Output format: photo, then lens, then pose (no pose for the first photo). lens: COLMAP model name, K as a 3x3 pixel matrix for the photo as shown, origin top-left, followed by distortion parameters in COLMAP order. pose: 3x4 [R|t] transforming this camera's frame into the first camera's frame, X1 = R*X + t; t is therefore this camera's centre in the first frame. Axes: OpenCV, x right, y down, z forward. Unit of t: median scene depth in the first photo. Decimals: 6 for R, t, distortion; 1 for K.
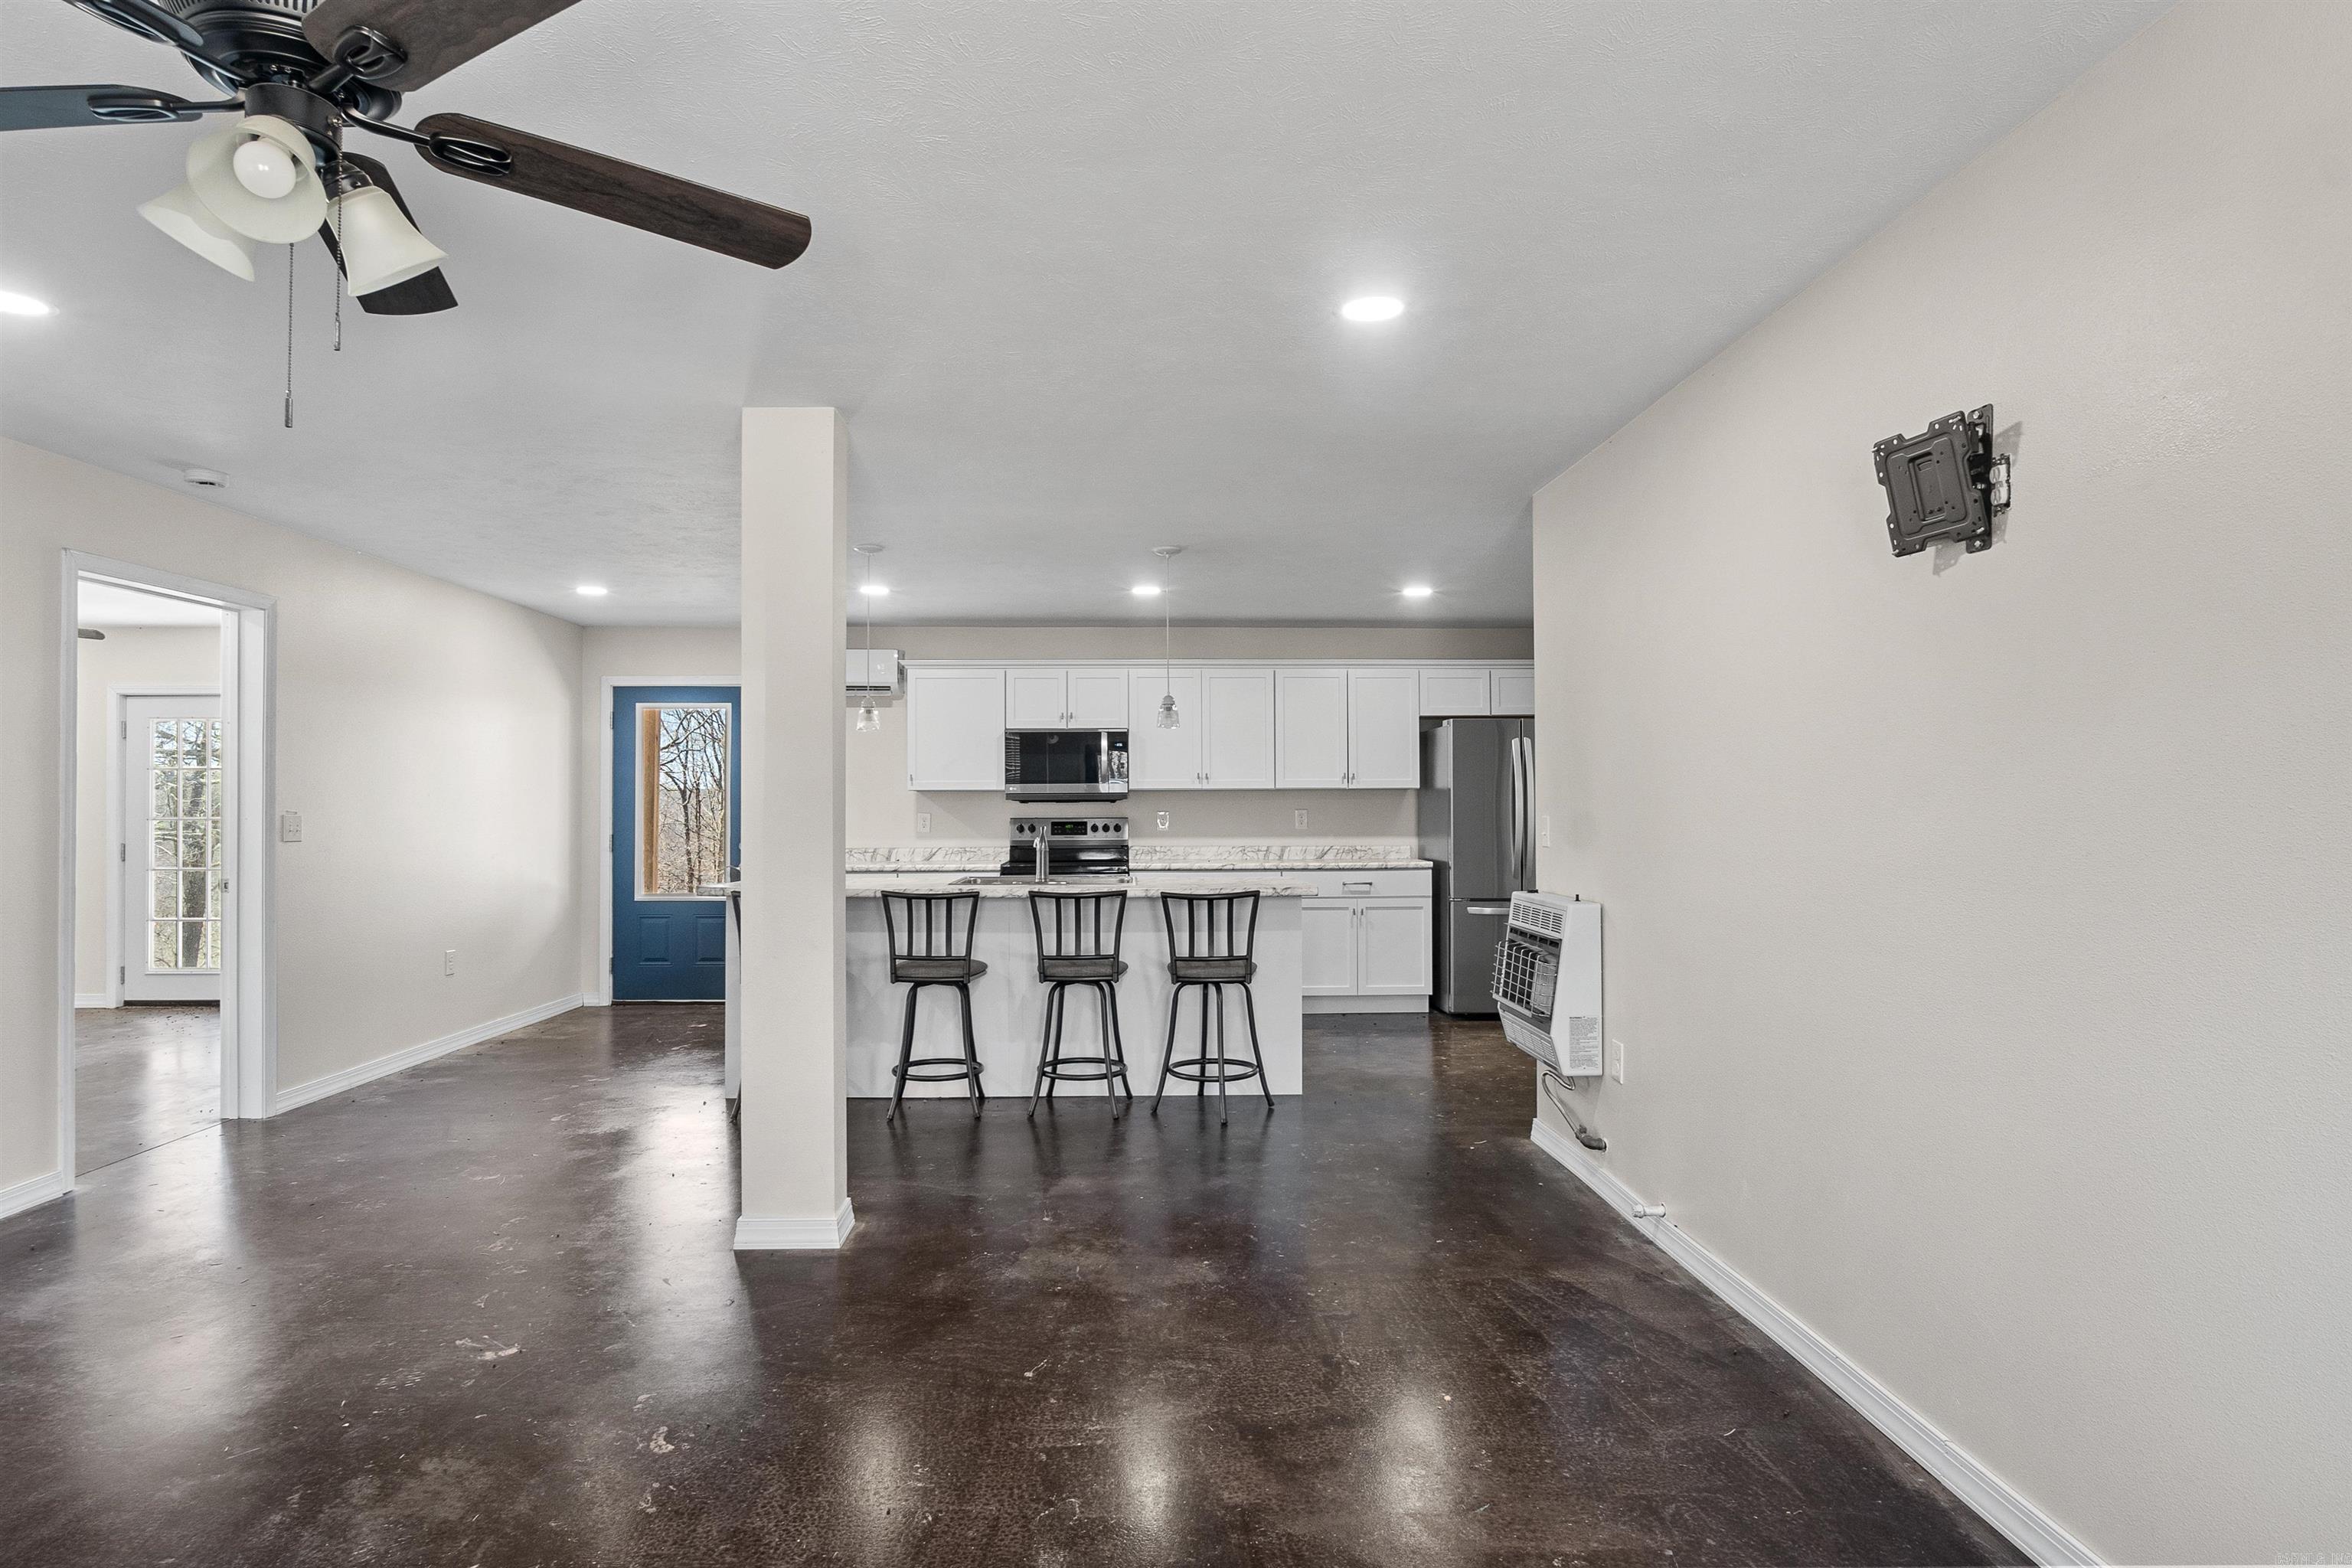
lens RADIAL K [[1269.4, 0, 1184.8], [0, 1269.4, 779.1], [0, 0, 1]] dist [-0.022964, 0.002560]
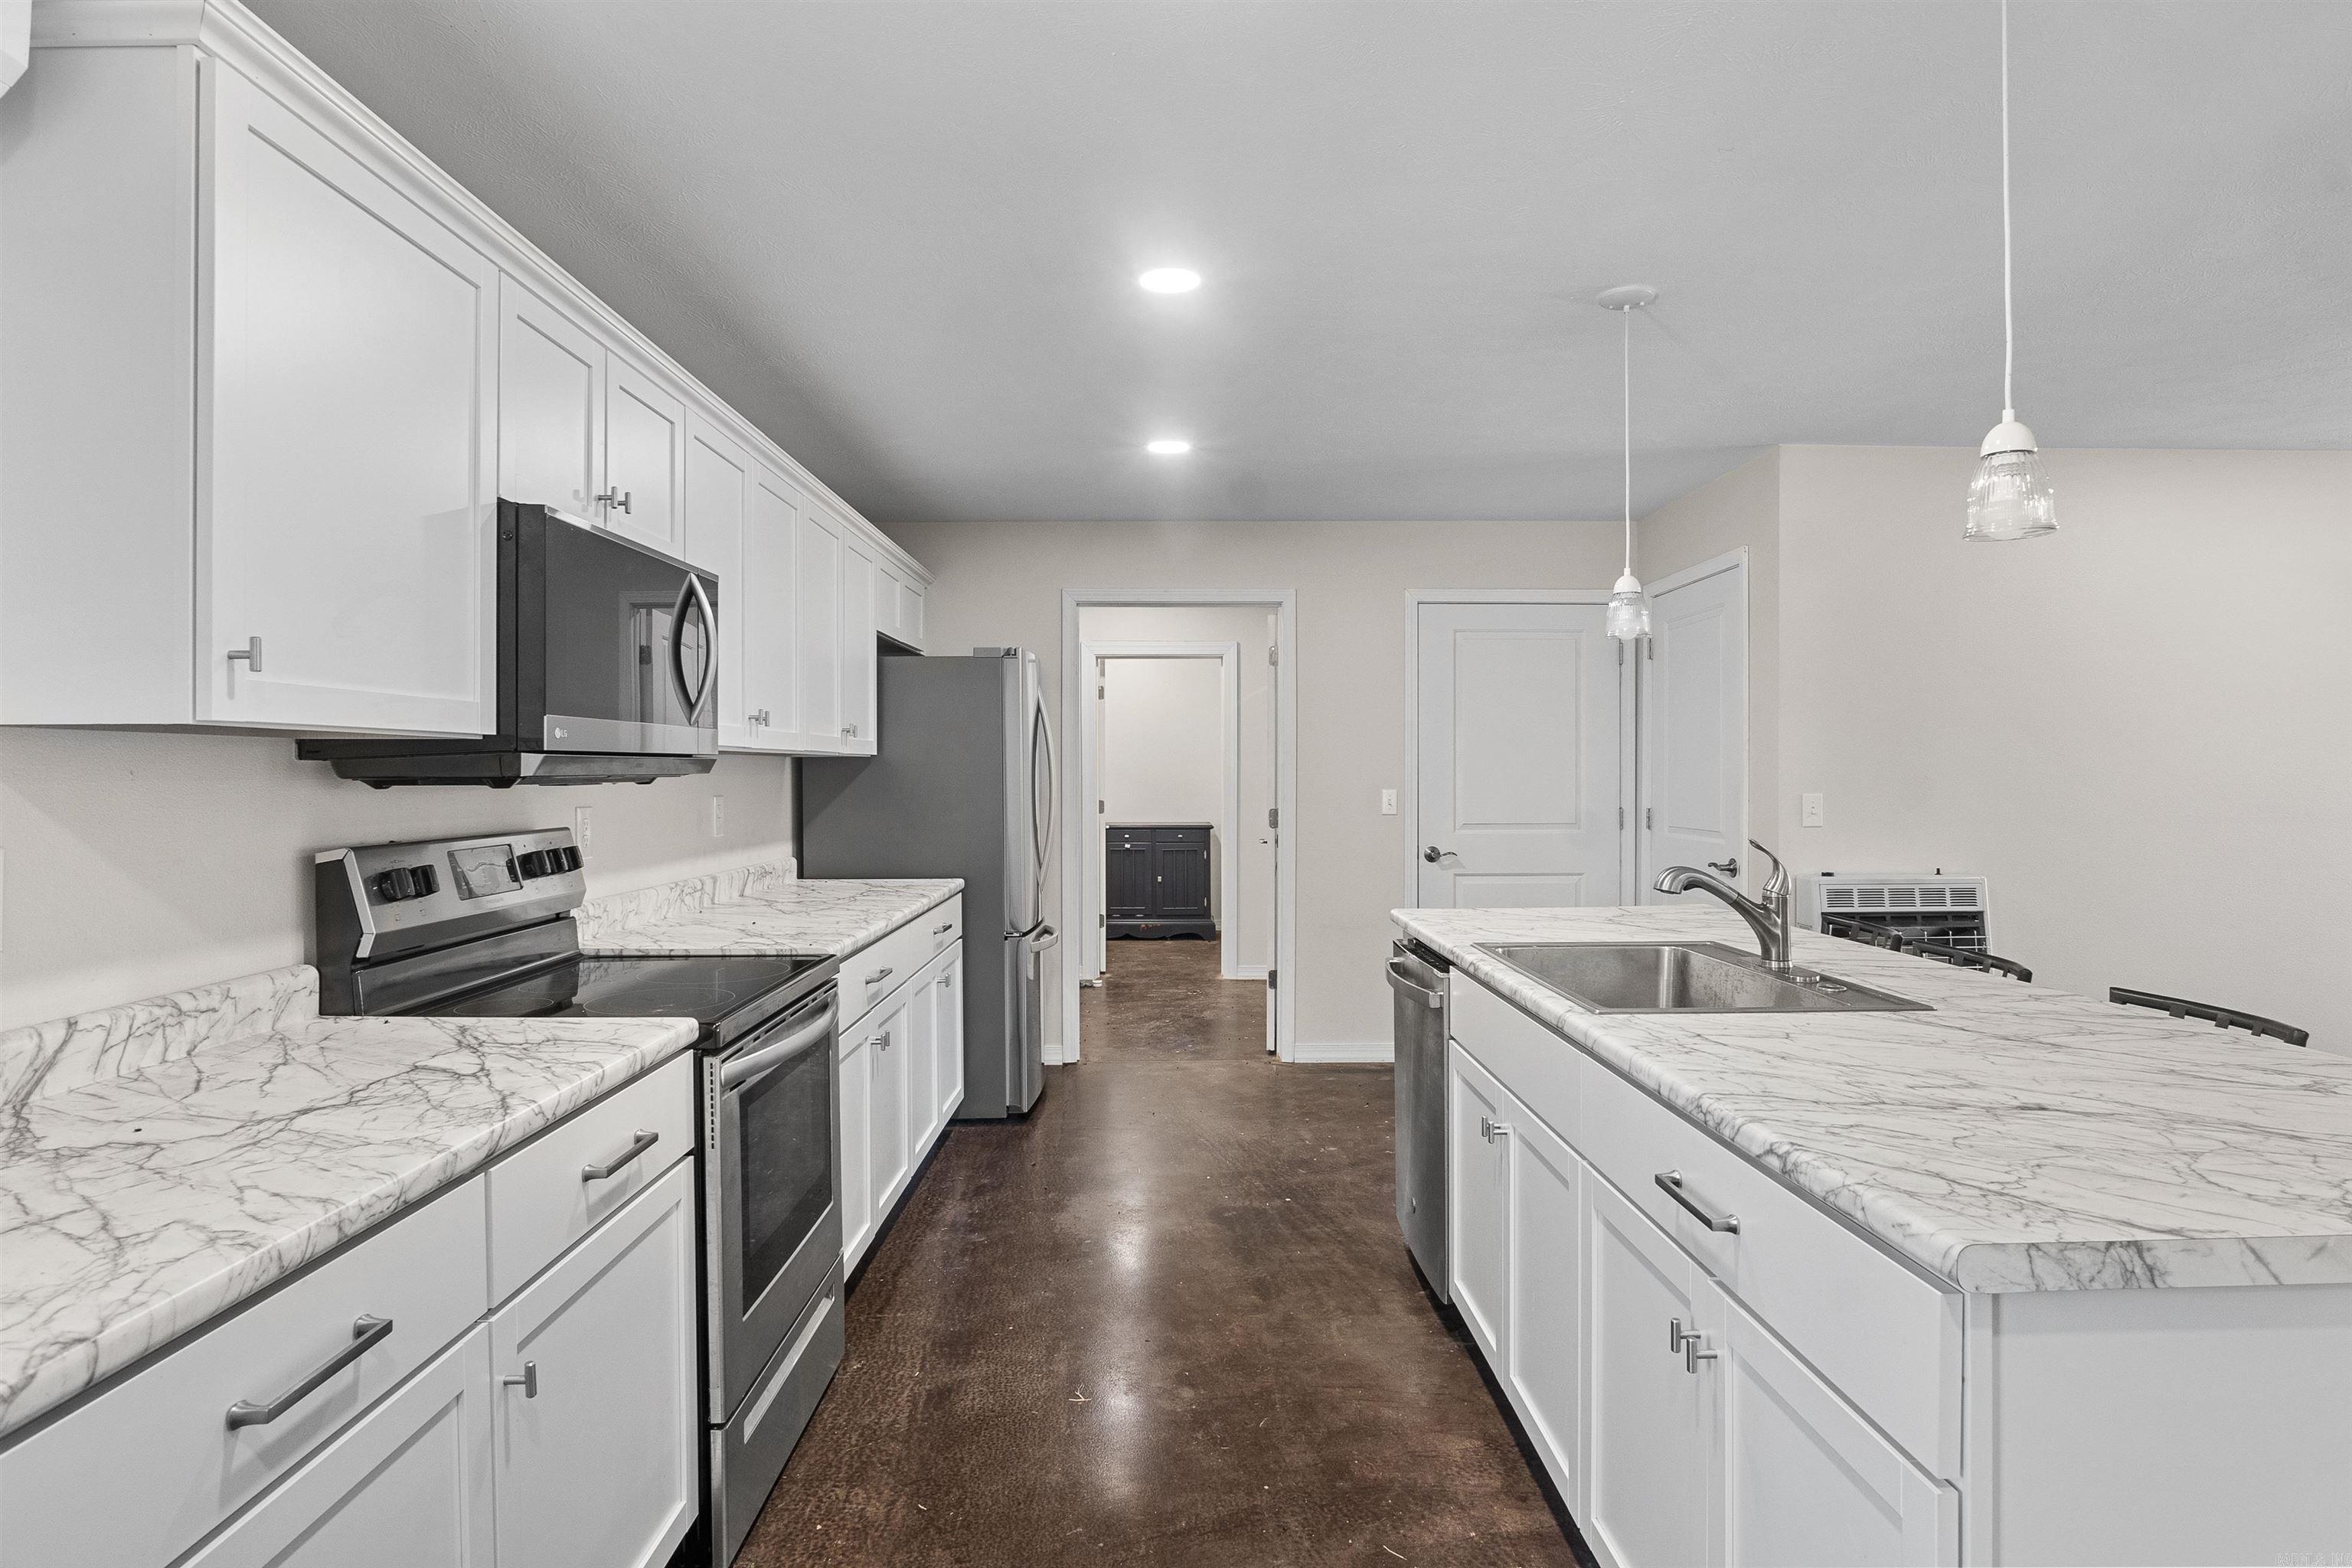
lens RADIAL K [[1268.8, 0, 1176.0], [0, 1268.8, 784.0], [0, 0, 1]] dist [-0.030926, 0.014784]
pose [[0.028655, -0.005142, 0.999576, -0.392949], [-0.017992, 0.999822, 0.005659, 0.014611], [-0.999427, -0.018147, 0.028557, 0.861869]]
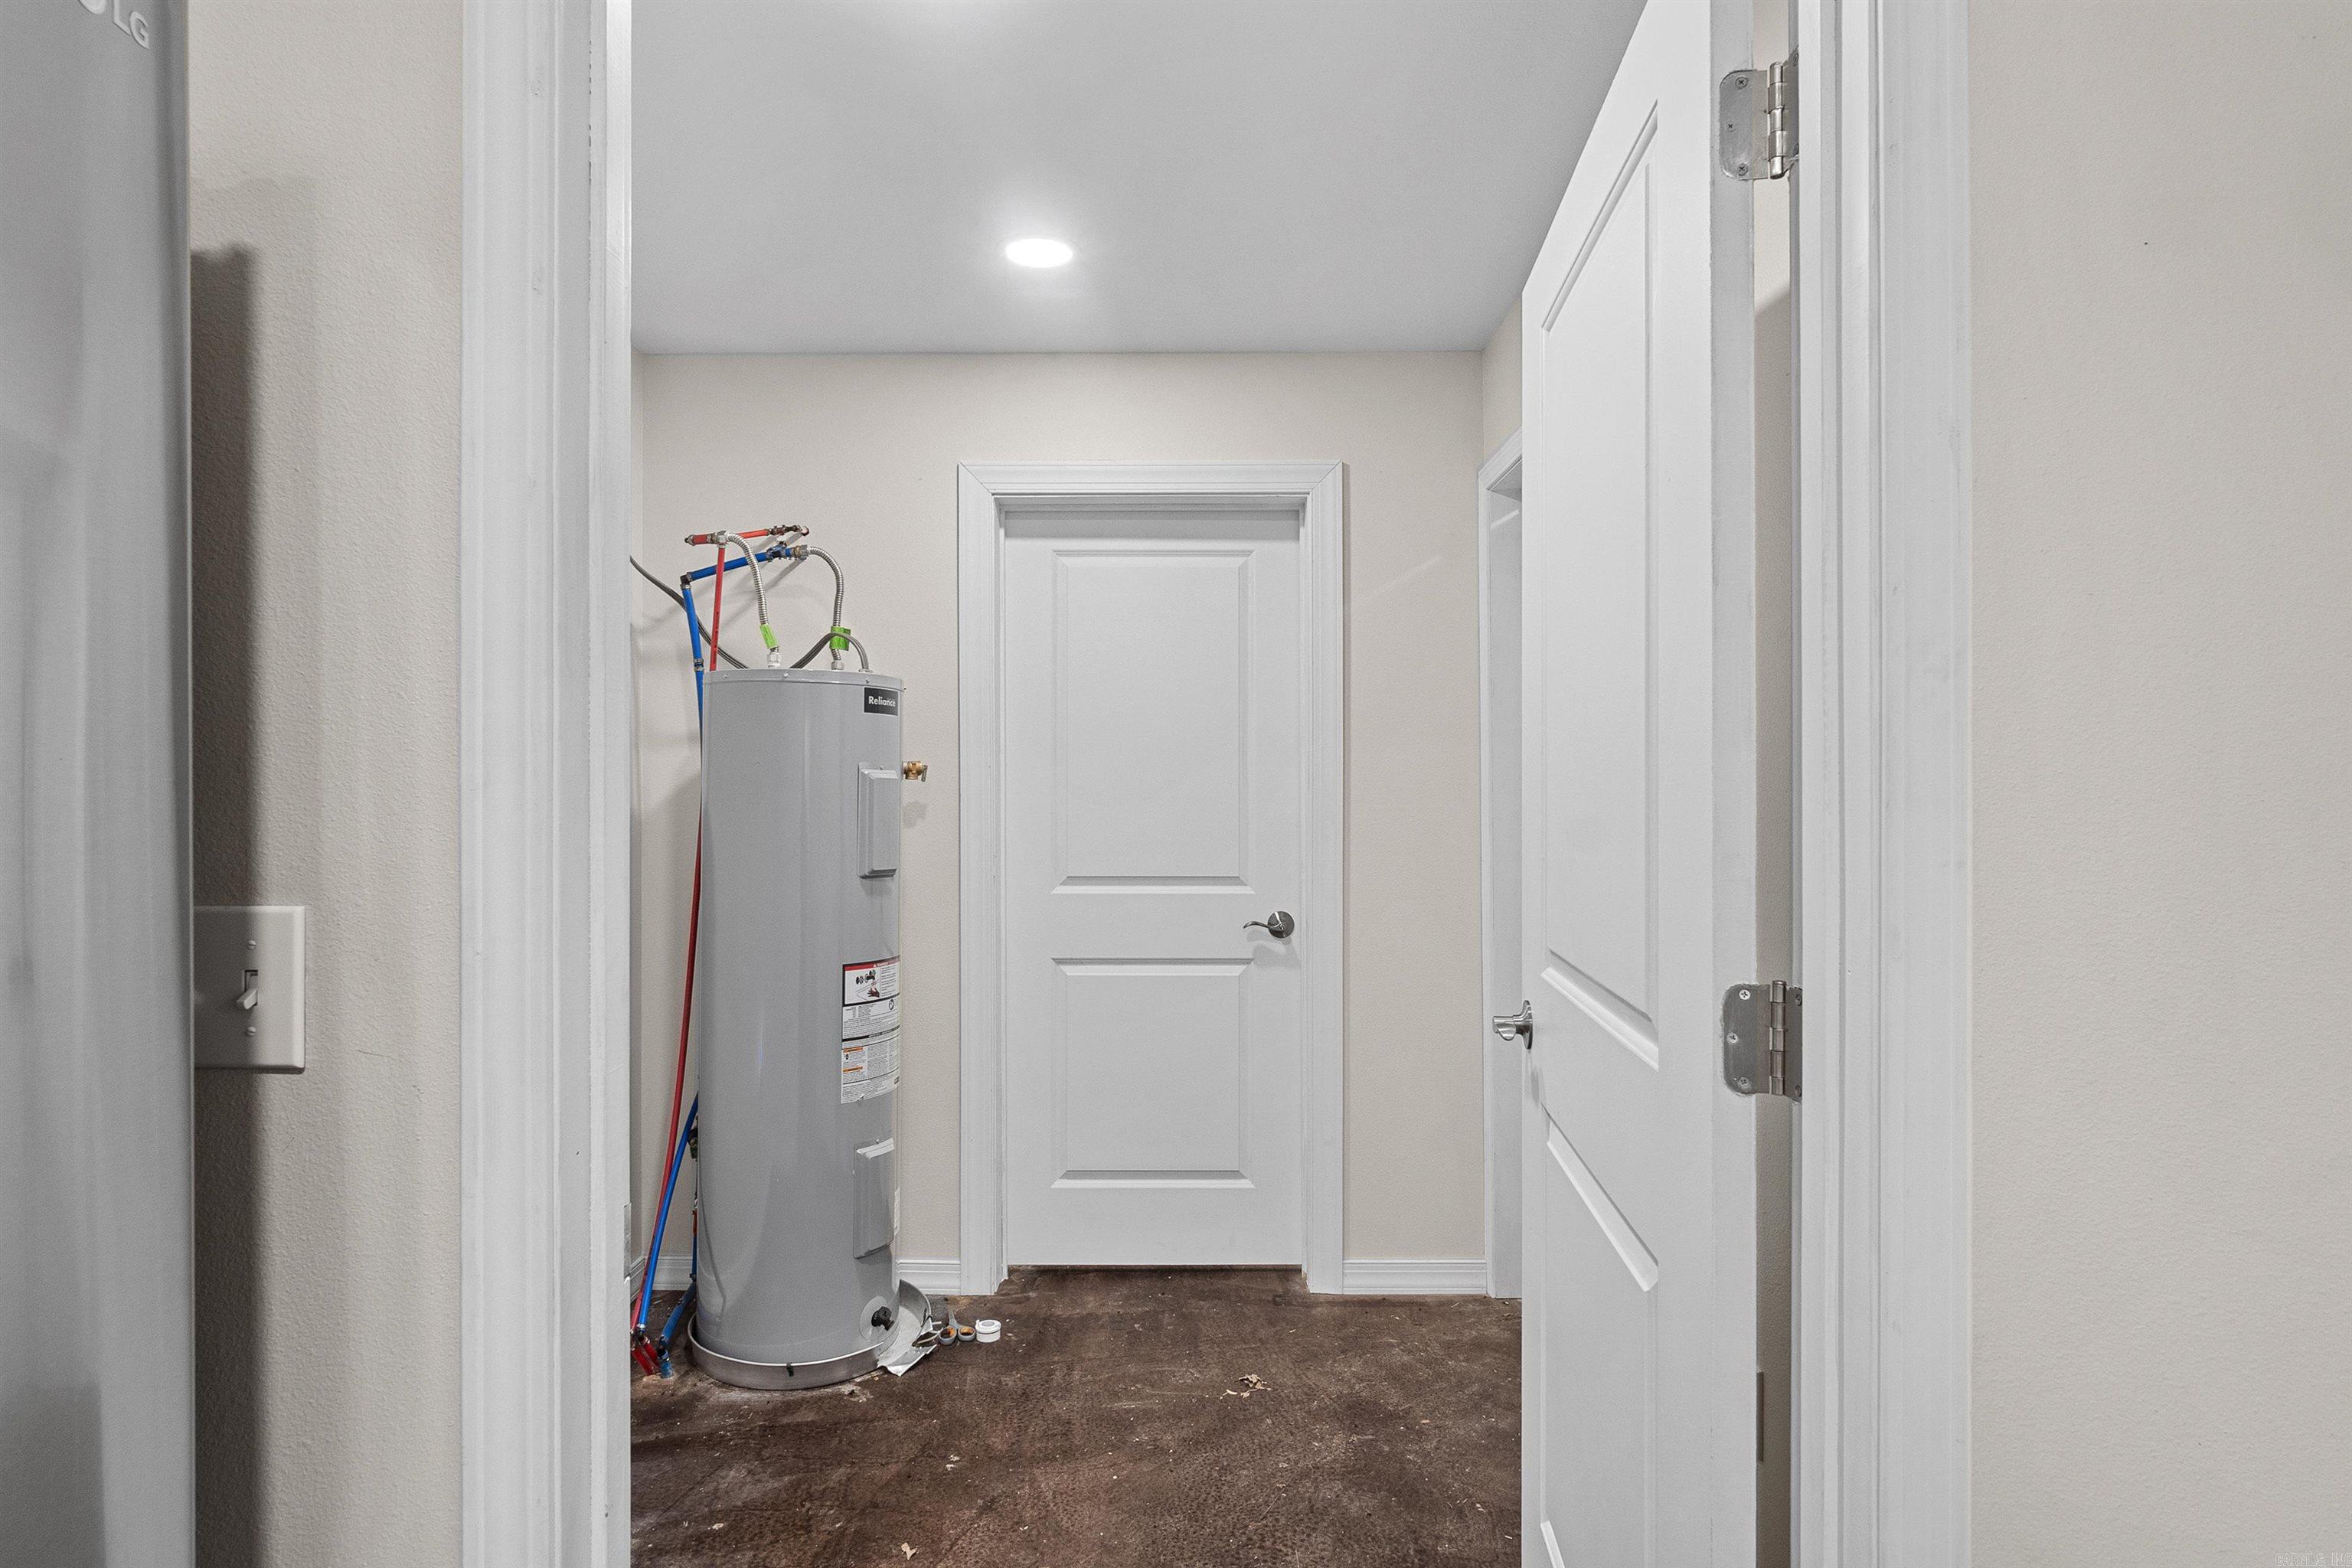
lens RADIAL K [[1269.4, 0, 1184.8], [0, 1269.4, 779.1], [0, 0, 1]] dist [-0.022964, 0.002560]
pose [[0.044644, 0.006656, 0.998981, 0.209746], [-0.017230, 0.999834, -0.005892, 0.012777], [-0.998854, -0.016949, 0.044751, 0.875106]]
